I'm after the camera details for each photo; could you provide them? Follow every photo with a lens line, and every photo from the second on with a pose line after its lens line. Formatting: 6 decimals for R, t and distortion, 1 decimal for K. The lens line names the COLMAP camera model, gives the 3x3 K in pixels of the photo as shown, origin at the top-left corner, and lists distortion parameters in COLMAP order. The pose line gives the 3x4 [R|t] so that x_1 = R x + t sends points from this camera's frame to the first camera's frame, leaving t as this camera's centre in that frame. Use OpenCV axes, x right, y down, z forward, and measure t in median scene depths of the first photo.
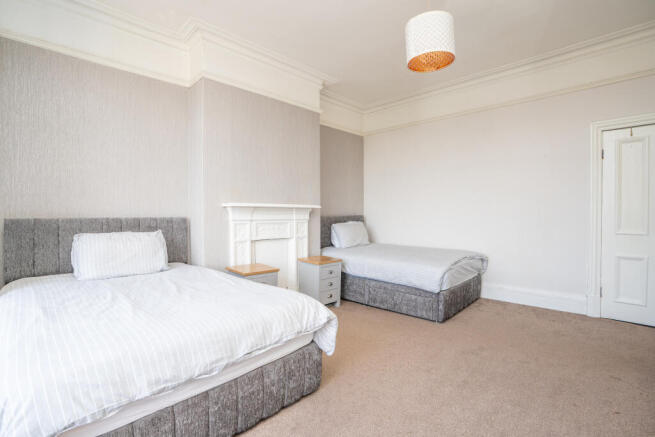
lens RADIAL K [[308.3, 0, 329.2], [0, 308.3, 217.1], [0, 0, 1]] dist [-0.064233, 0.020927]
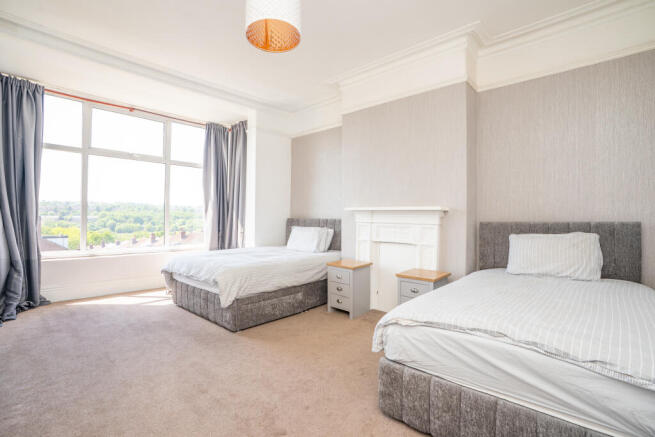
lens RADIAL K [[308.3, 0, 329.2], [0, 308.3, 217.1], [0, 0, 1]] dist [-0.064233, 0.020927]
pose [[0.044652, 0.008626, -0.998965, 0.739740], [-0.013530, 0.999876, 0.008030, -0.014128], [0.998911, 0.013157, 0.044764, 0.697564]]
